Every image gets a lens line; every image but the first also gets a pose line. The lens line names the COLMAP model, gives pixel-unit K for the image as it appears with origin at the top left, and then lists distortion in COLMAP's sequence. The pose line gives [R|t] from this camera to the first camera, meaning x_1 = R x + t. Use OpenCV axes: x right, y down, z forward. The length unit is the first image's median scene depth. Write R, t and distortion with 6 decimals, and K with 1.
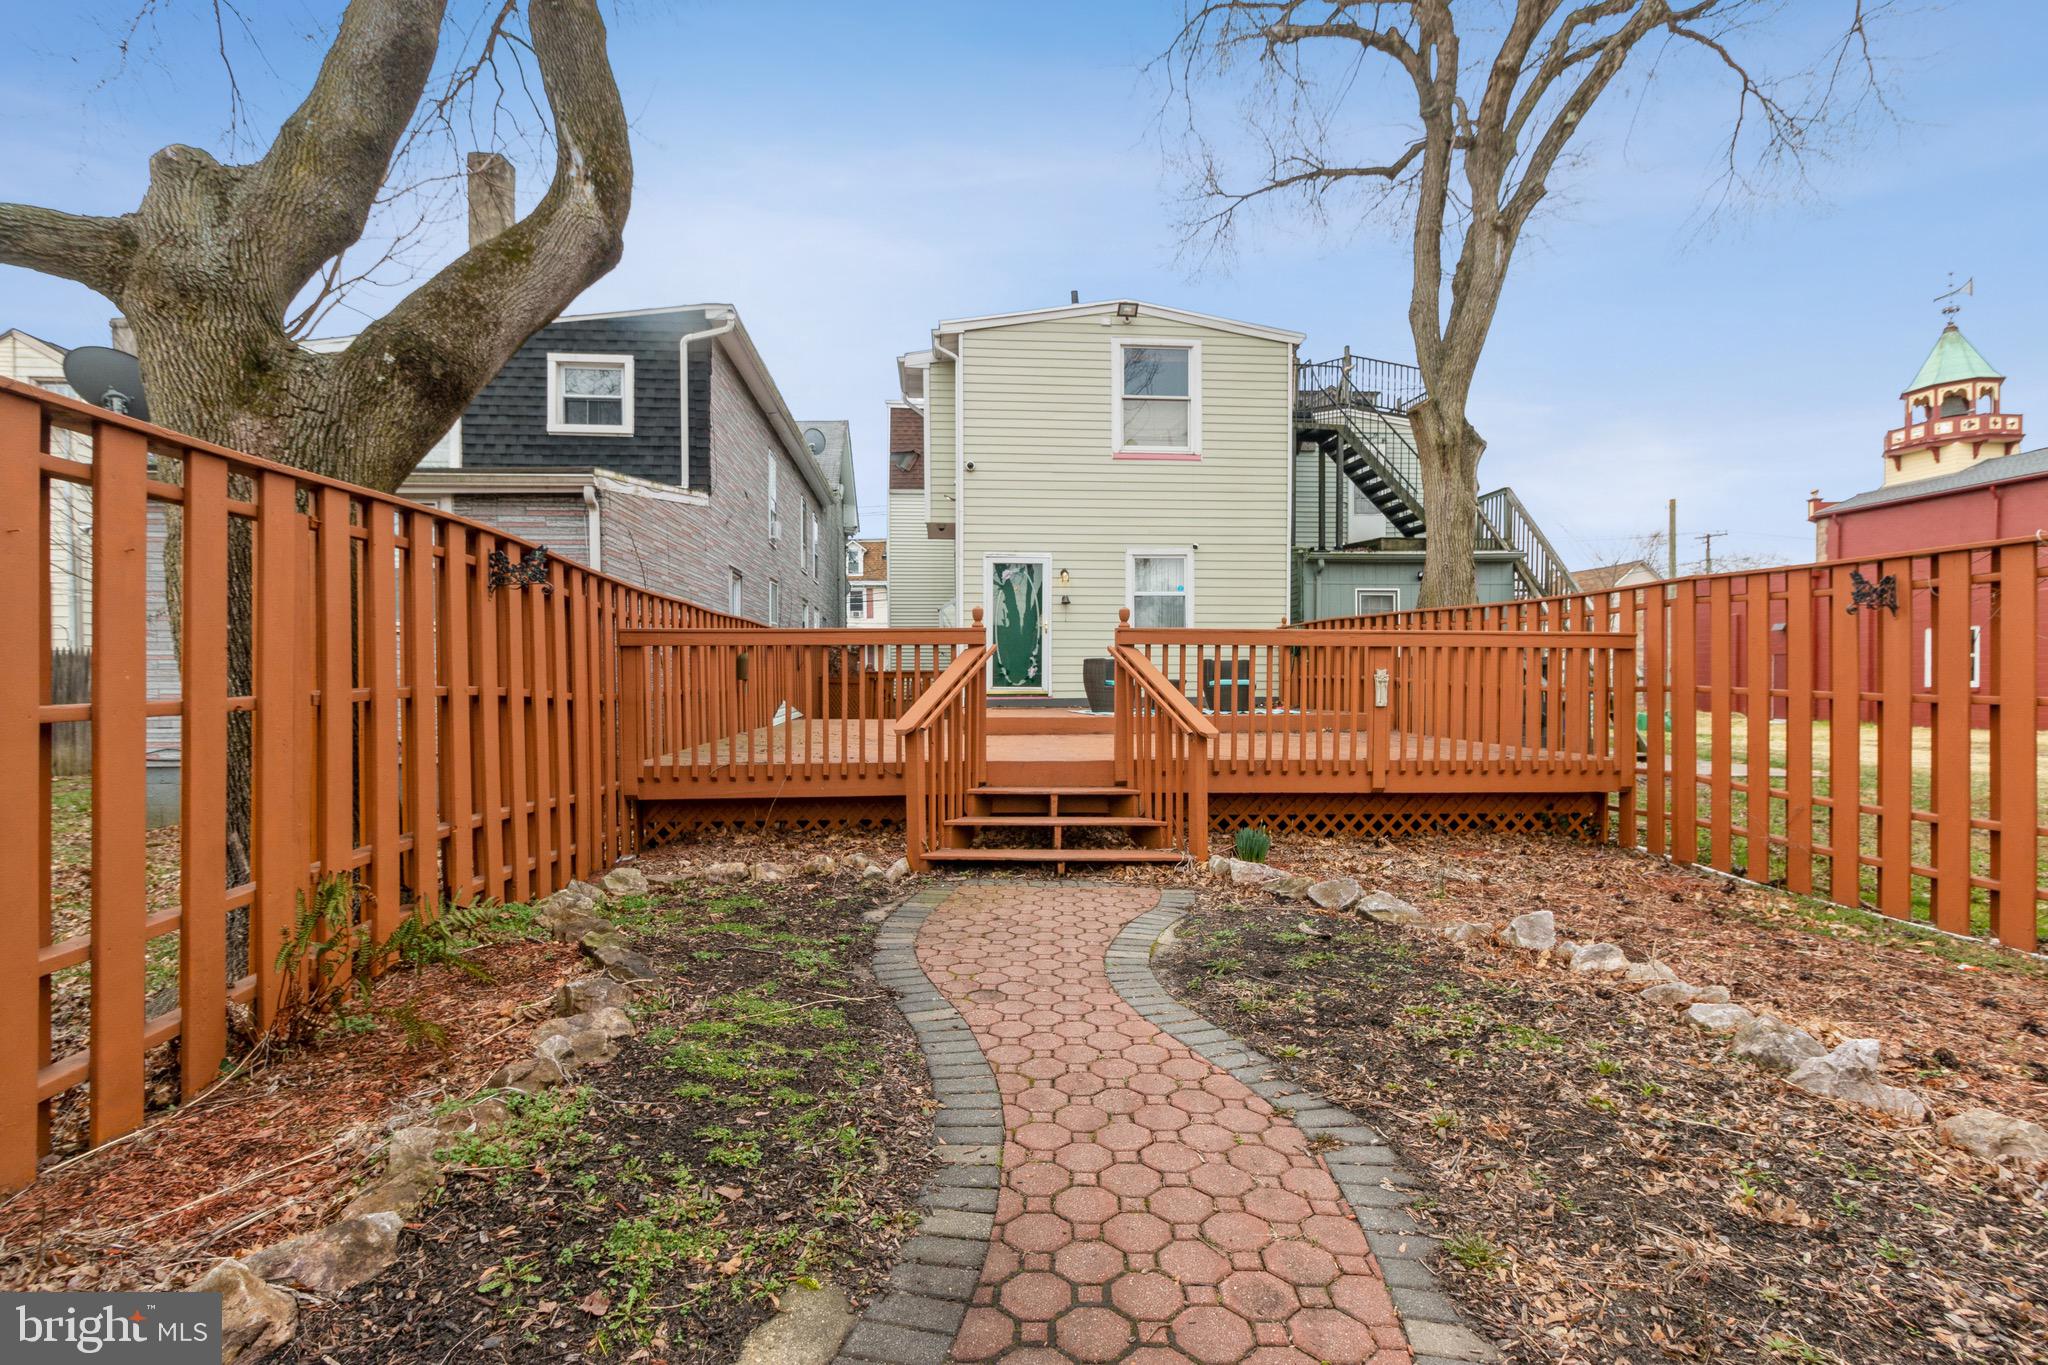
lens RADIAL K [[949.9, 0, 1019.2], [0, 949.9, 687.7], [0, 0, 1]] dist [0.004853, -0.000251]
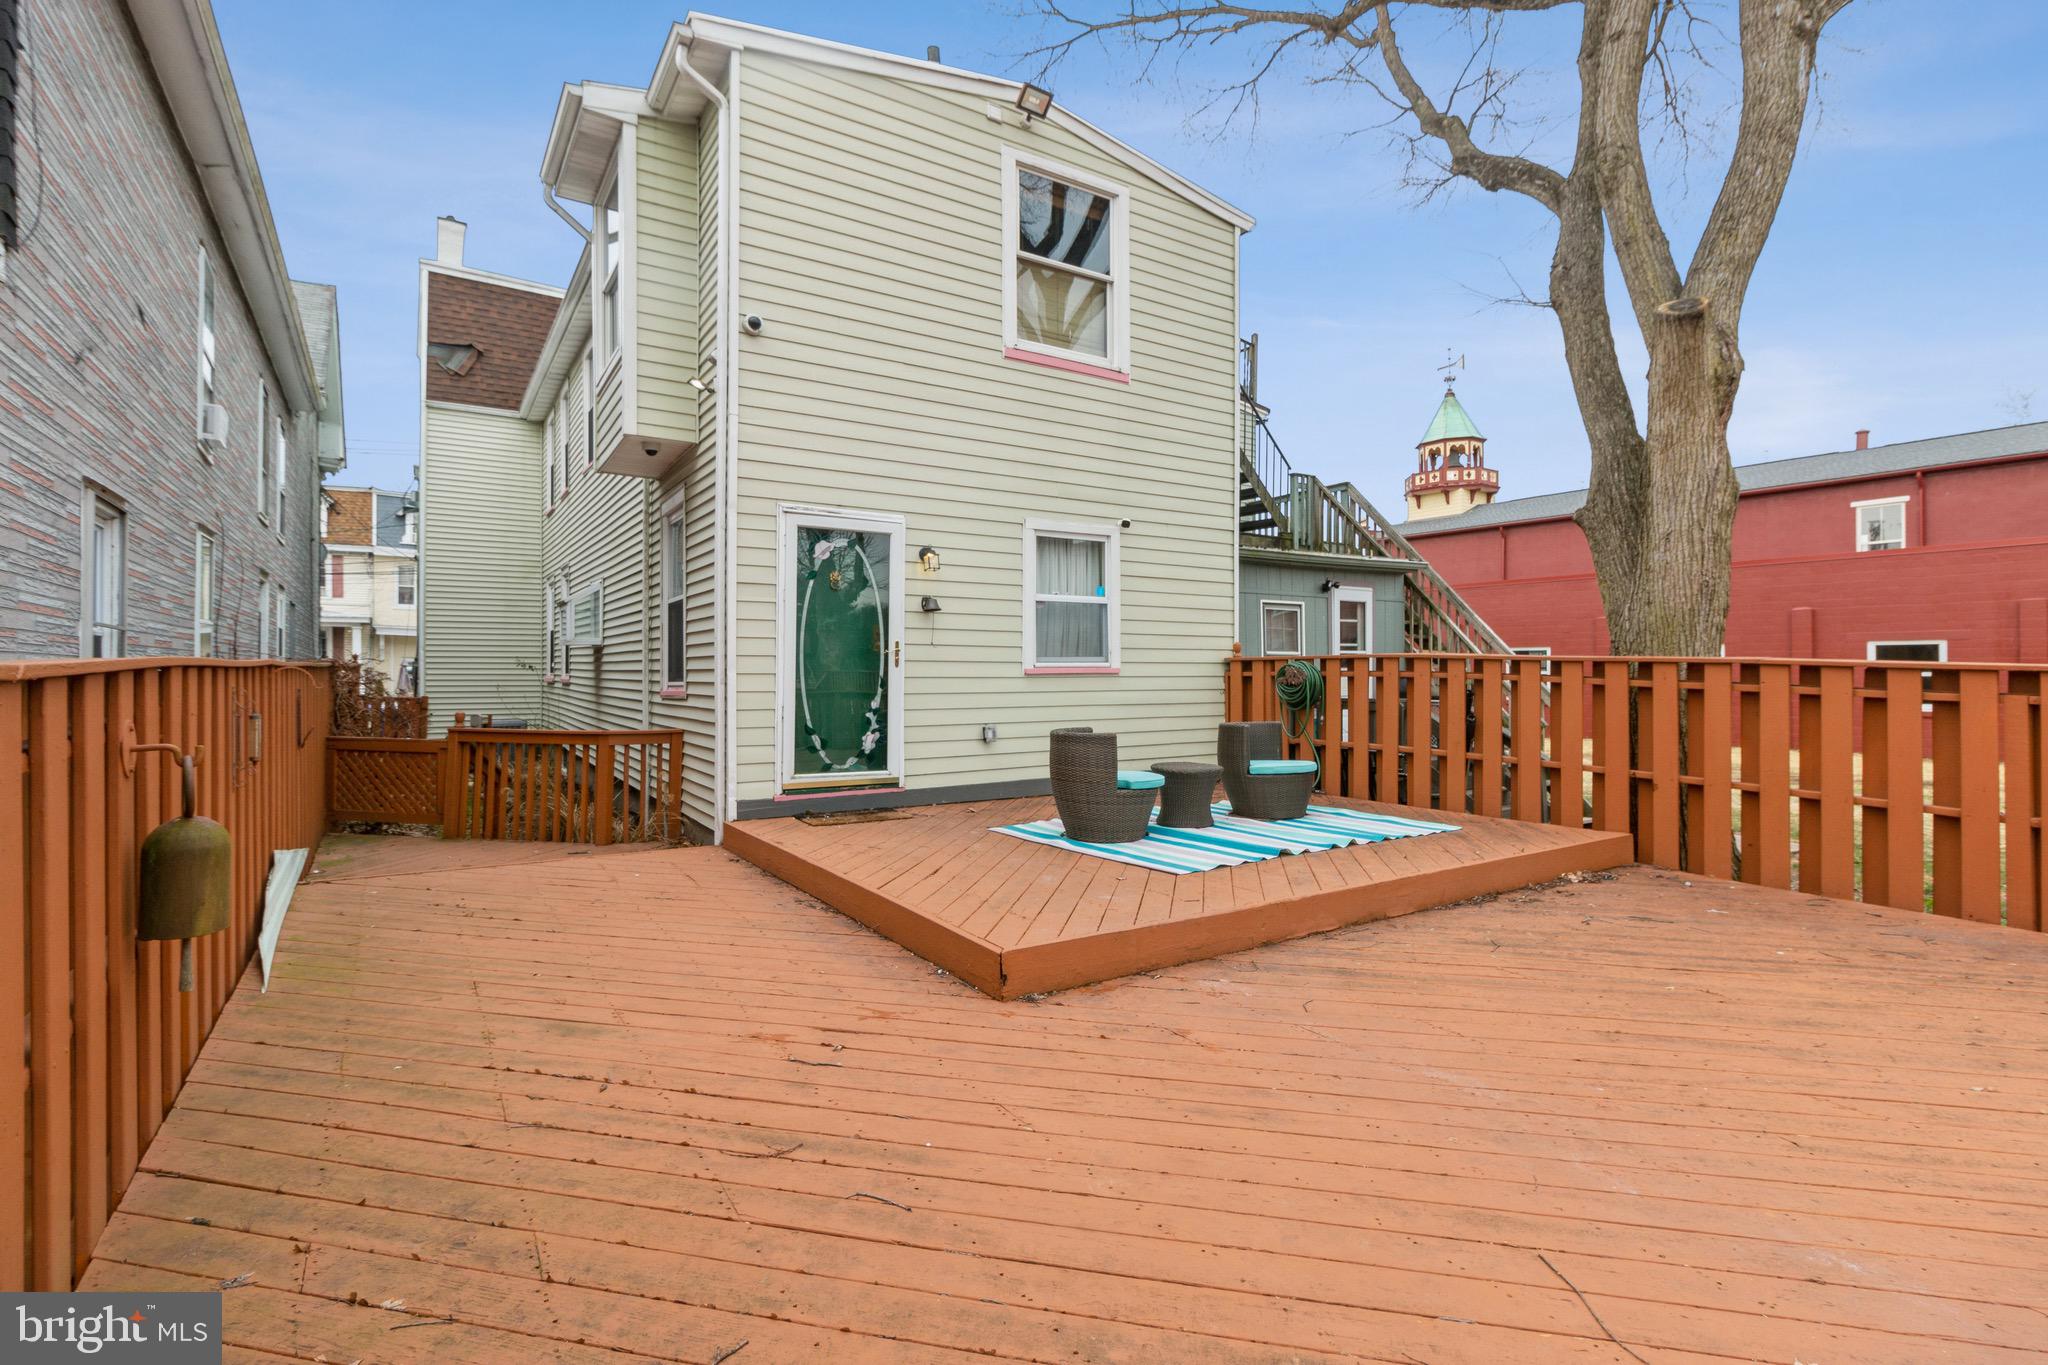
lens RADIAL K [[949.9, 0, 1018.6], [0, 949.9, 652.0], [0, 0, 1]] dist [0.004853, -0.000251]
pose [[0.882099, 0.011315, 0.470928, -0.068054], [0.000884, 0.999670, -0.025675, -0.022088], [-0.471063, 0.023064, 0.881798, 0.216285]]
